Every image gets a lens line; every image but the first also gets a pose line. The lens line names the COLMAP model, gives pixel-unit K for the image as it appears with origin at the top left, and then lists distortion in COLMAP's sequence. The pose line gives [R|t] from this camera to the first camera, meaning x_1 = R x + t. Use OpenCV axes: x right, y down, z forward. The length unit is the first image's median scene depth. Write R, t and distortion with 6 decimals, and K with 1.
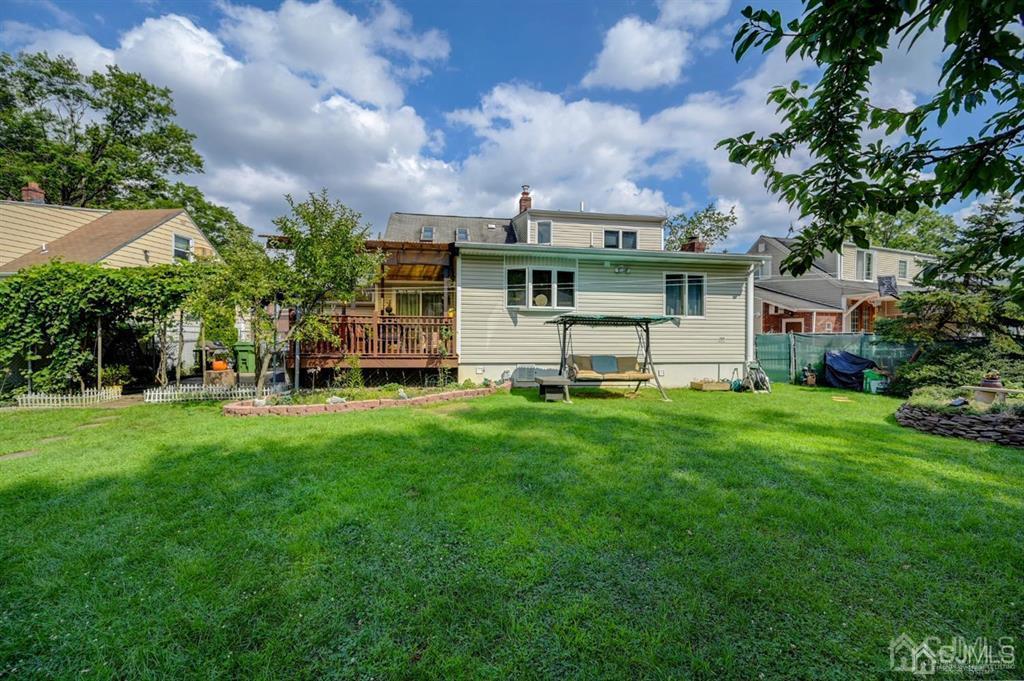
lens RADIAL K [[404.5, 0, 512.0], [0, 404.5, 340.5], [0, 0, 1]] dist [0.001100, 0.000041]
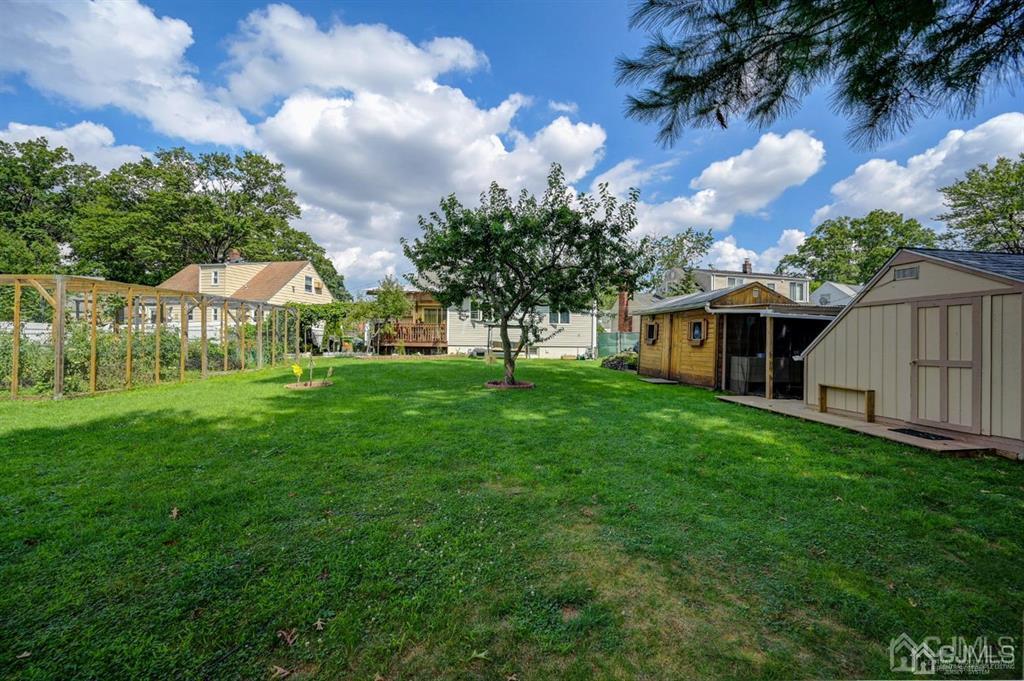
lens RADIAL K [[404.5, 0, 512.0], [0, 404.5, 340.5], [0, 0, 1]] dist [0.001100, 0.000041]
pose [[0.993881, 0.007132, -0.110223, 0.437088], [-0.007749, 0.999957, -0.005177, 0.038267], [0.110181, 0.006000, 0.993893, -1.093581]]
